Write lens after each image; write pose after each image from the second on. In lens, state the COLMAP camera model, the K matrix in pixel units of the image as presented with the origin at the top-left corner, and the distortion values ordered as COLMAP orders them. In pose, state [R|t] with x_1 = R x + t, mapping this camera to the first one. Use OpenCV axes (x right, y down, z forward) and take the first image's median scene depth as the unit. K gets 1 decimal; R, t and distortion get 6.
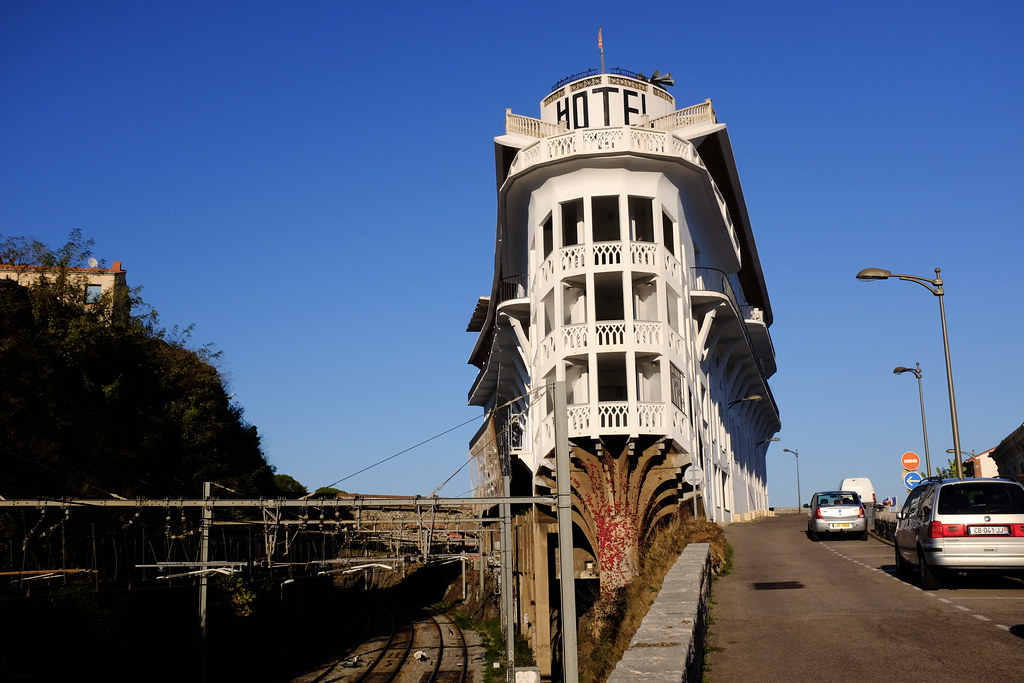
lens RADIAL K [[1037.0, 0, 512.0], [0, 1037.0, 341.5], [0, 0, 1]] dist [-0.113043, 0.192061]
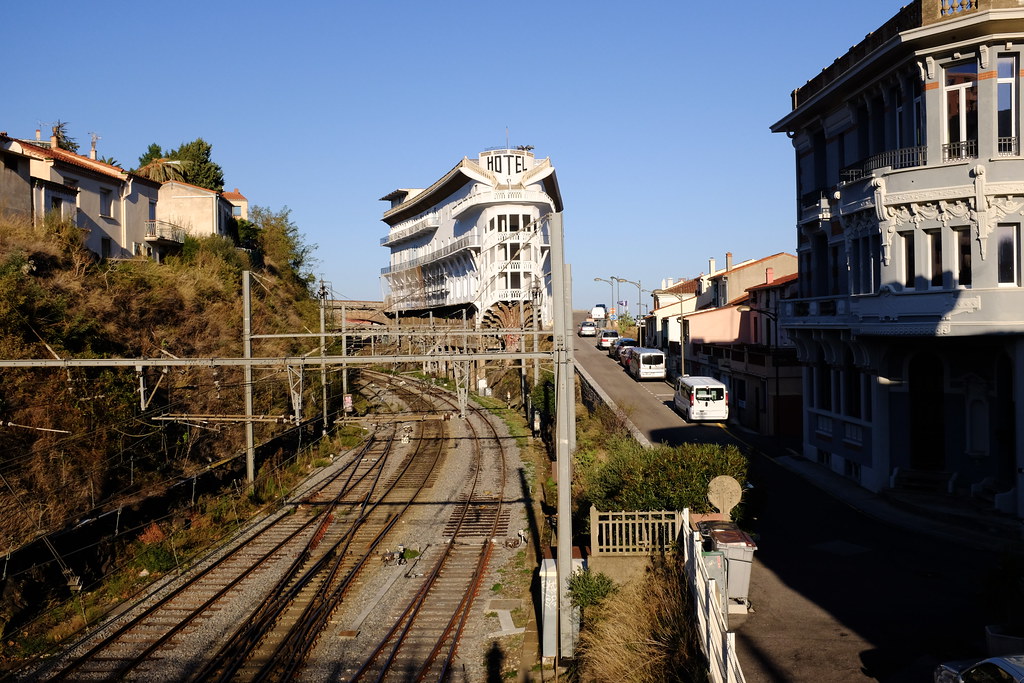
lens RADIAL K [[1037.0, 0, 512.0], [0, 1037.0, 341.5], [0, 0, 1]] dist [-0.113043, 0.192061]
pose [[0.976076, -0.000178, 0.217429, -0.508250], [-0.045595, 0.977598, 0.205483, -0.368230], [-0.212595, -0.210481, 0.954202, -1.684036]]
